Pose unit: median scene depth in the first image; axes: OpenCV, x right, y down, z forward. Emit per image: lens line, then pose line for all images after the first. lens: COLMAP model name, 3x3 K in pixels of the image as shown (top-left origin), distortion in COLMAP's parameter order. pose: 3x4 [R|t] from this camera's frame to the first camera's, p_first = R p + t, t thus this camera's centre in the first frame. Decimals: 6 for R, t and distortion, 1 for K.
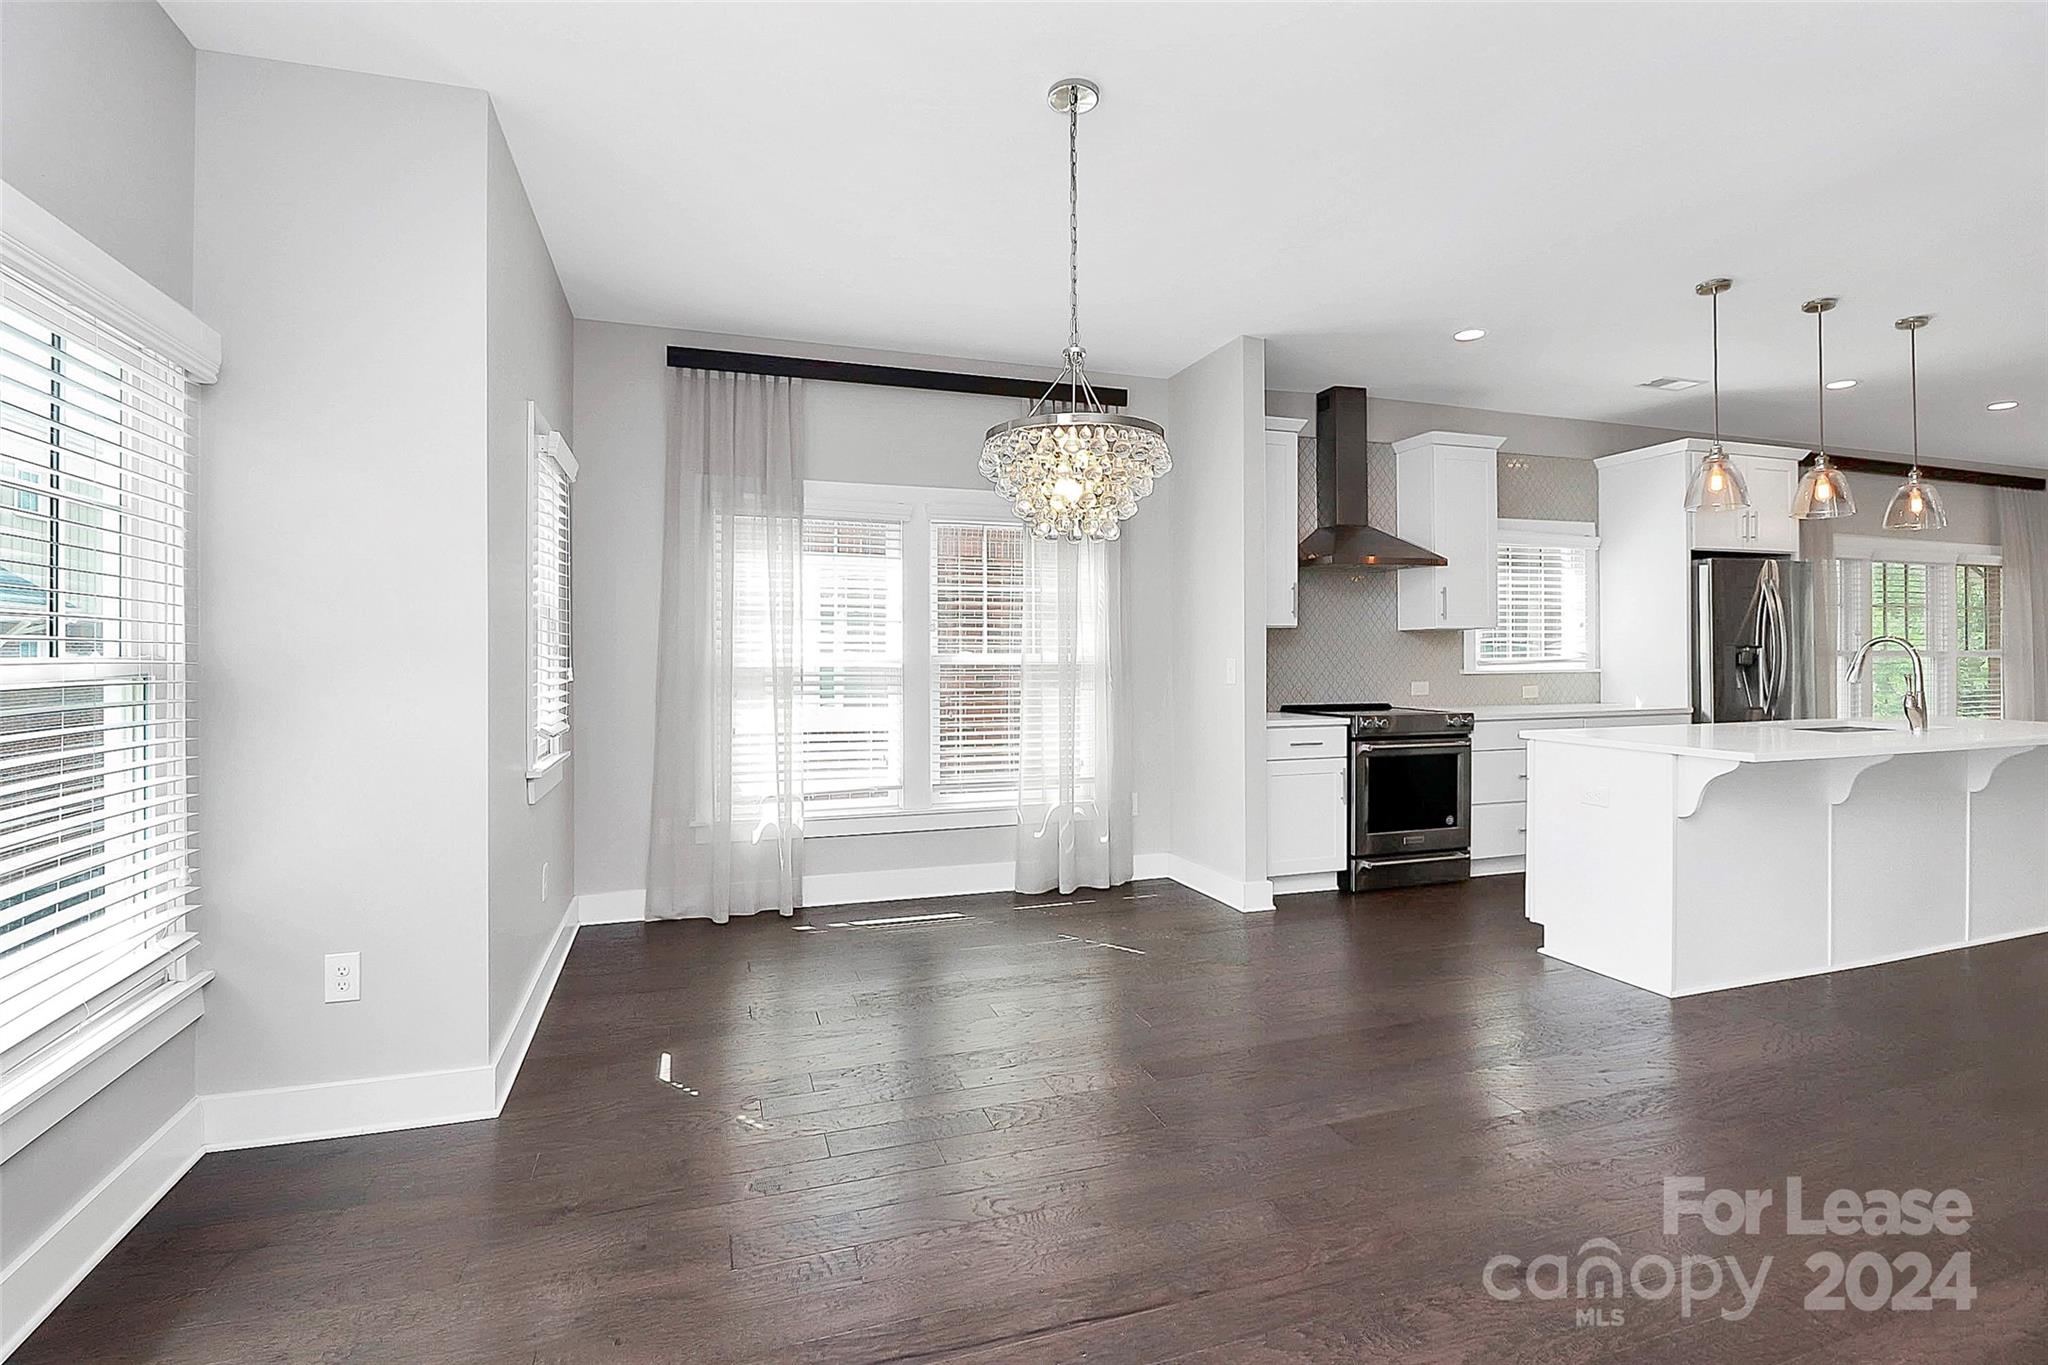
lens RADIAL K [[977.9, 0, 1019.7], [0, 977.9, 655.0], [0, 0, 1]] dist [0.002554, -0.009563]
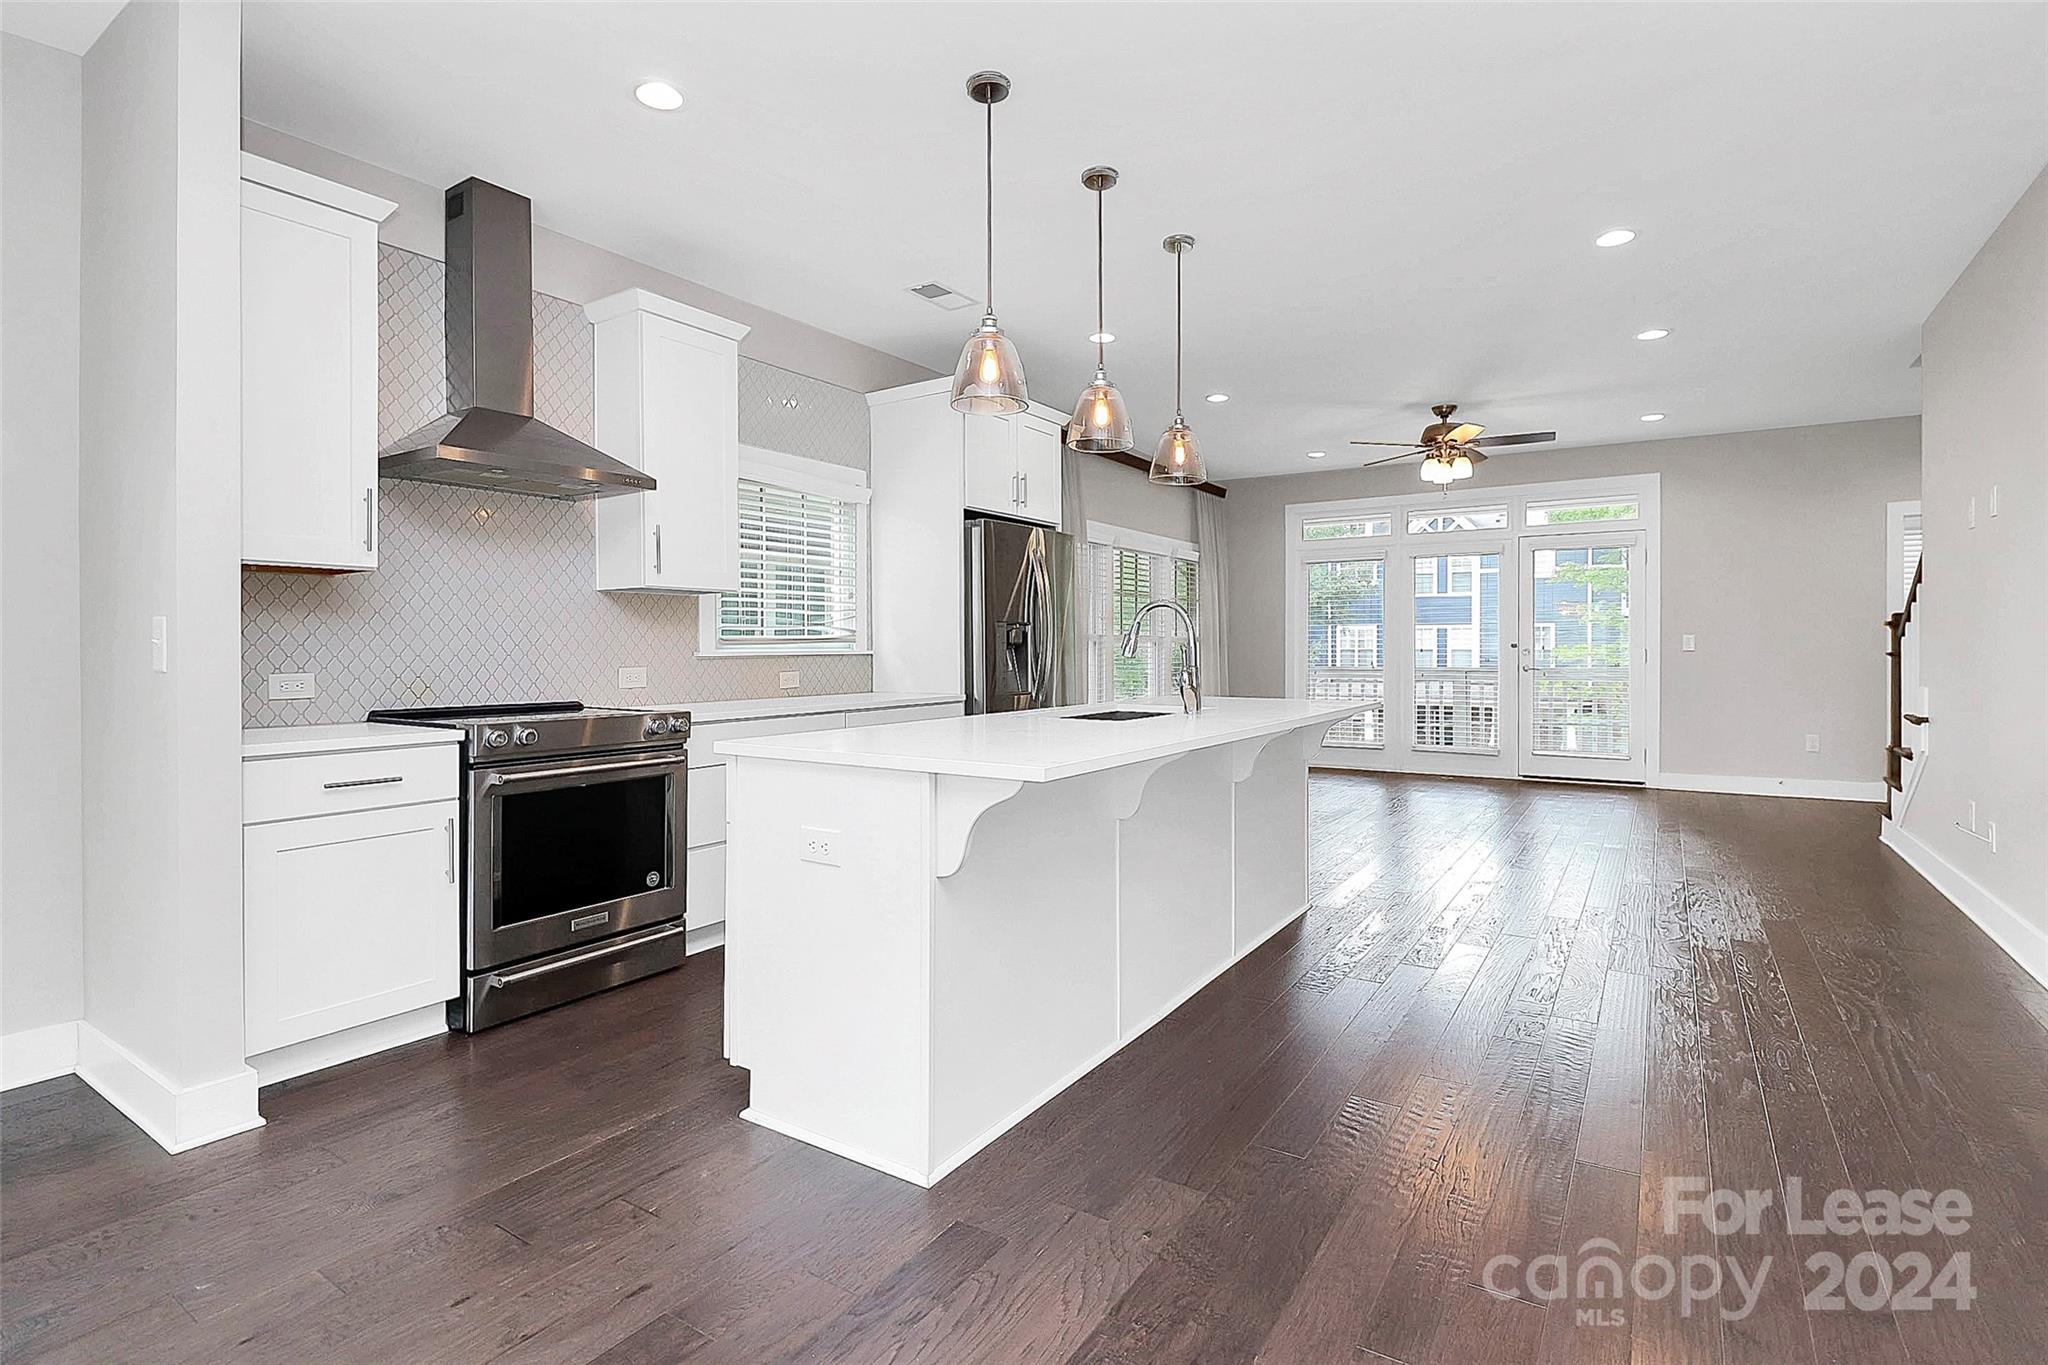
lens RADIAL K [[977.9, 0, 1032.8], [0, 977.9, 661.8], [0, 0, 1]] dist [0.002554, -0.009563]
pose [[0.786442, -0.006540, 0.617630, 0.220948], [0.001047, 0.999957, 0.009256, 0.018094], [-0.617663, -0.006633, 0.786415, 0.311263]]
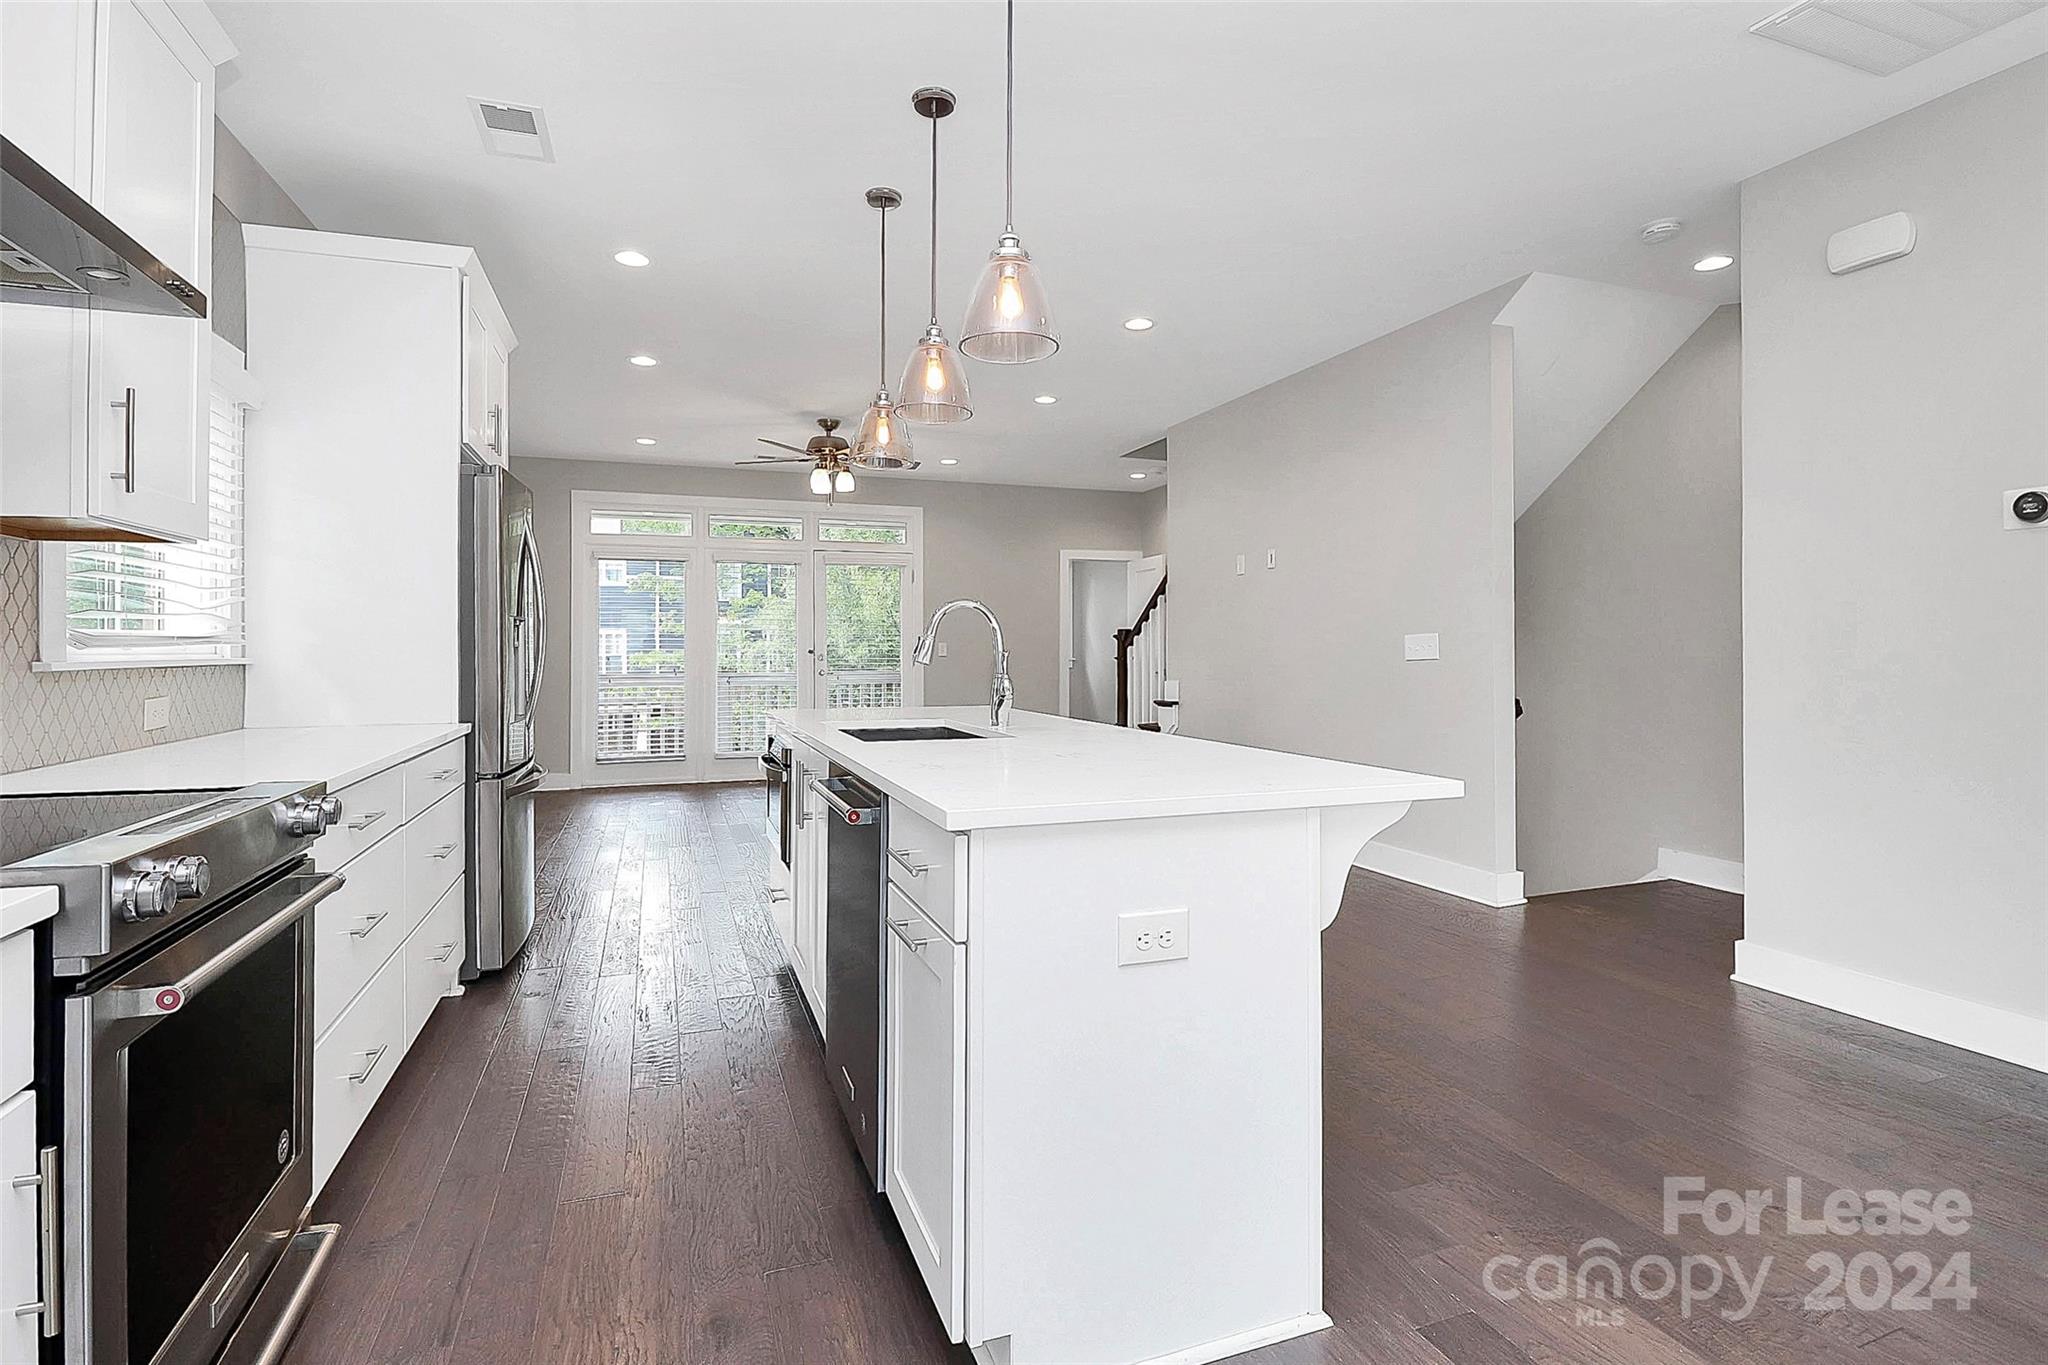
lens RADIAL K [[977.9, 0, 1009.6], [0, 977.9, 650.9], [0, 0, 1]] dist [0.002554, -0.009563]
pose [[-0.019364, 0.005573, 0.999797, 0.121634], [0.004658, 0.999974, -0.005484, 0.016875], [-0.999802, 0.004551, -0.019390, 0.727164]]
